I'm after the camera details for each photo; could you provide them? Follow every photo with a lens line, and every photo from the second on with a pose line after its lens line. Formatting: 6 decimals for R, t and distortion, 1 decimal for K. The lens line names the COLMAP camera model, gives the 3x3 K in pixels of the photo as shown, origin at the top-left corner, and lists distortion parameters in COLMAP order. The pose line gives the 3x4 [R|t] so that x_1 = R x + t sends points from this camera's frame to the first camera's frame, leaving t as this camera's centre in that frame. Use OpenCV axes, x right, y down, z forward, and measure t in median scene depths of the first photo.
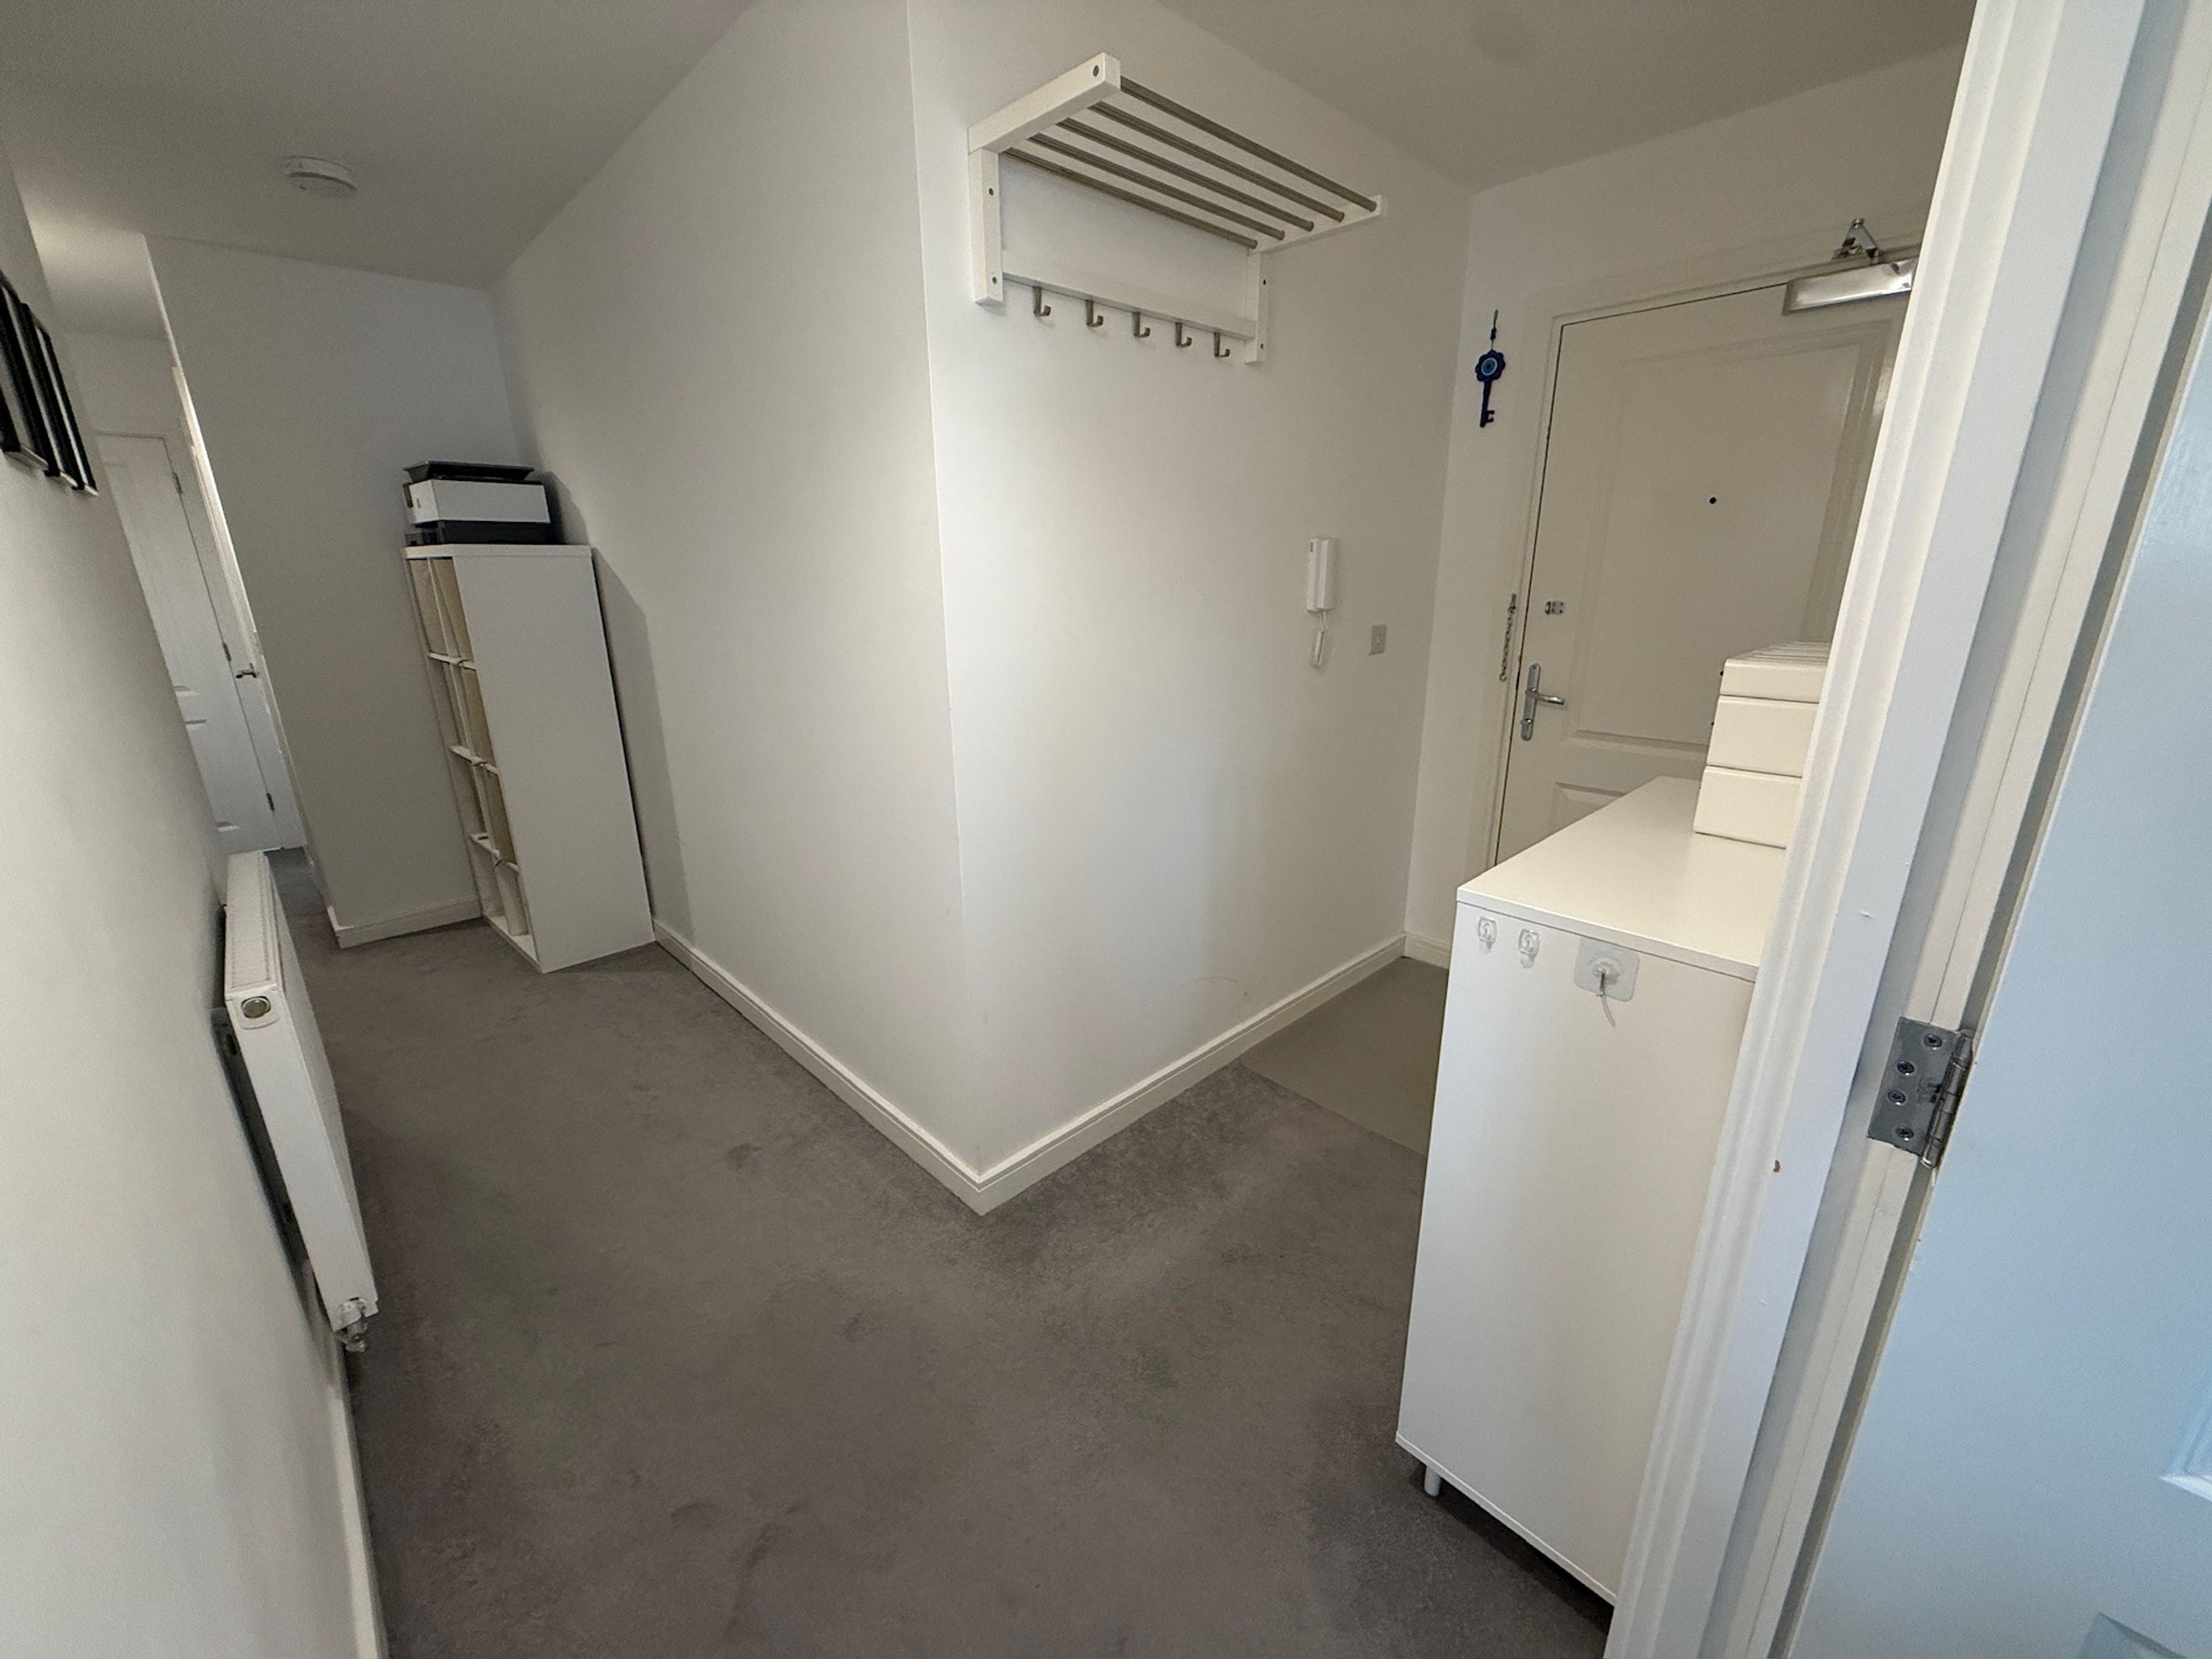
lens RADIAL K [[878.8, 0, 1106.4], [0, 878.8, 823.8], [0, 0, 1]] dist [0.006456, -0.006014]
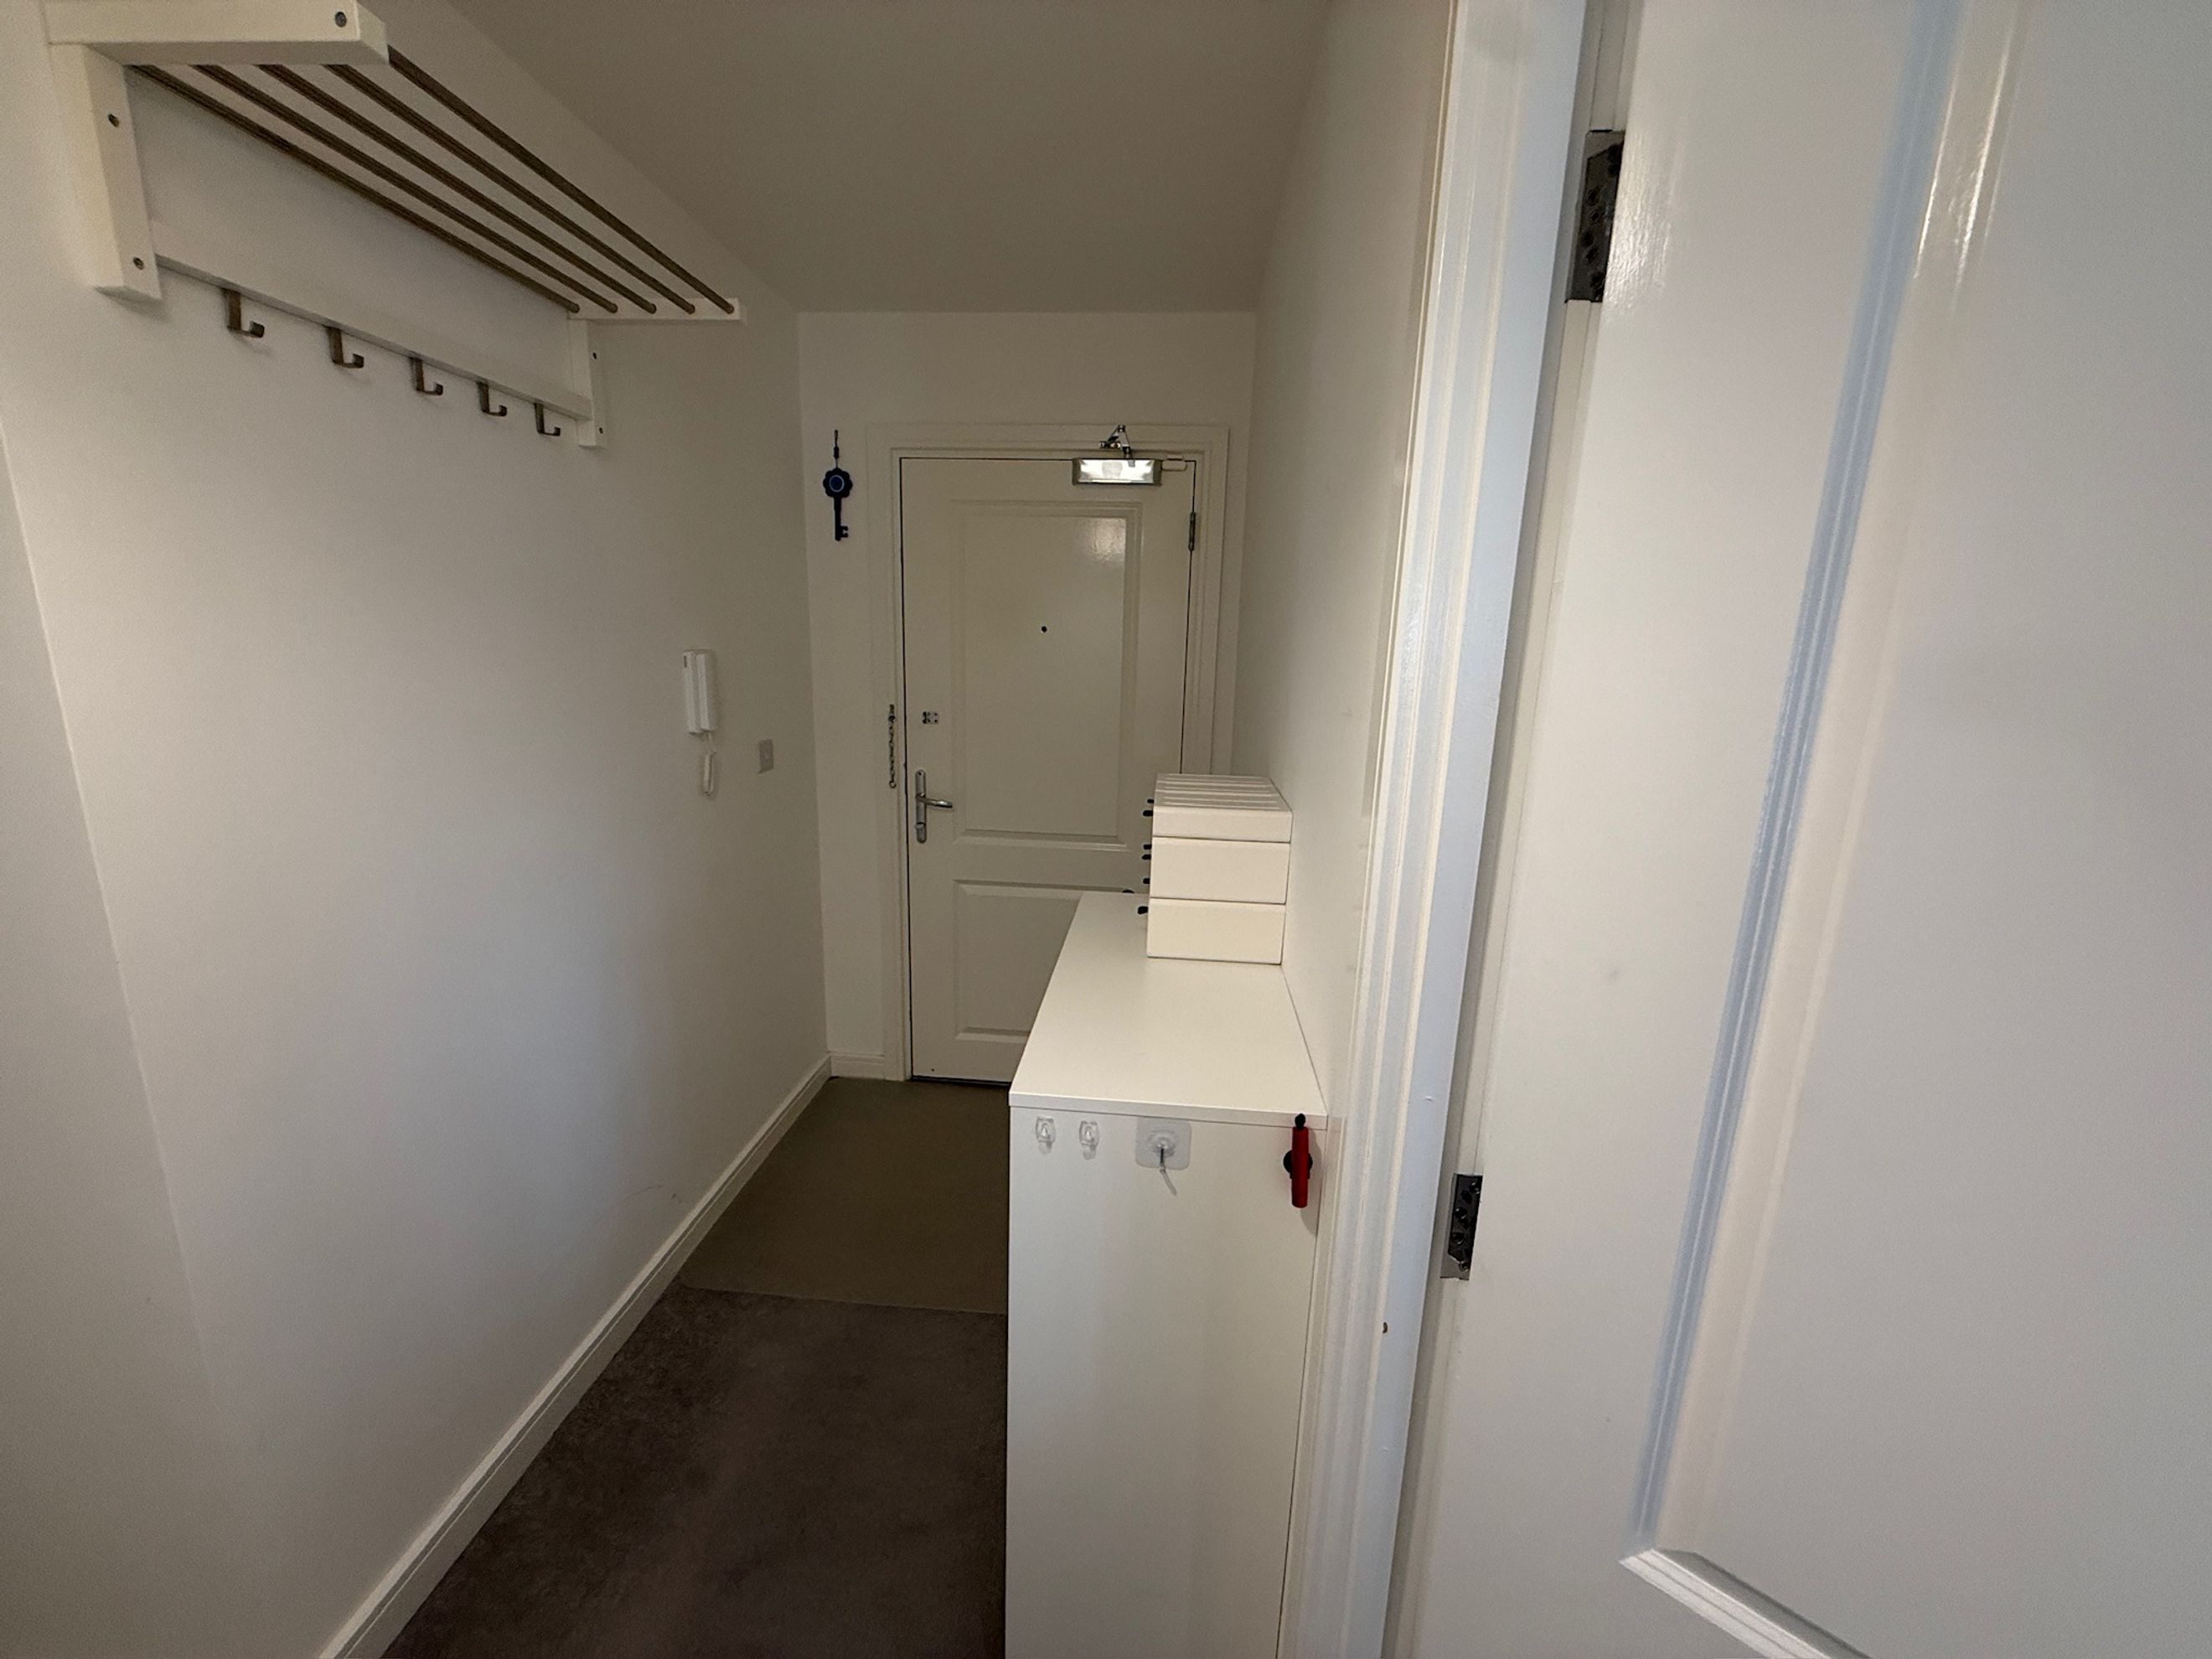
lens RADIAL K [[877.1, 0, 1106.0], [0, 877.1, 829.5], [0, 0, 1]] dist [-0.000697, 0.000026]
pose [[0.746432, -0.107098, 0.656787, -0.051007], [0.152681, 0.988198, -0.012382, -0.090591], [-0.647710, 0.109521, 0.753974, 0.114297]]
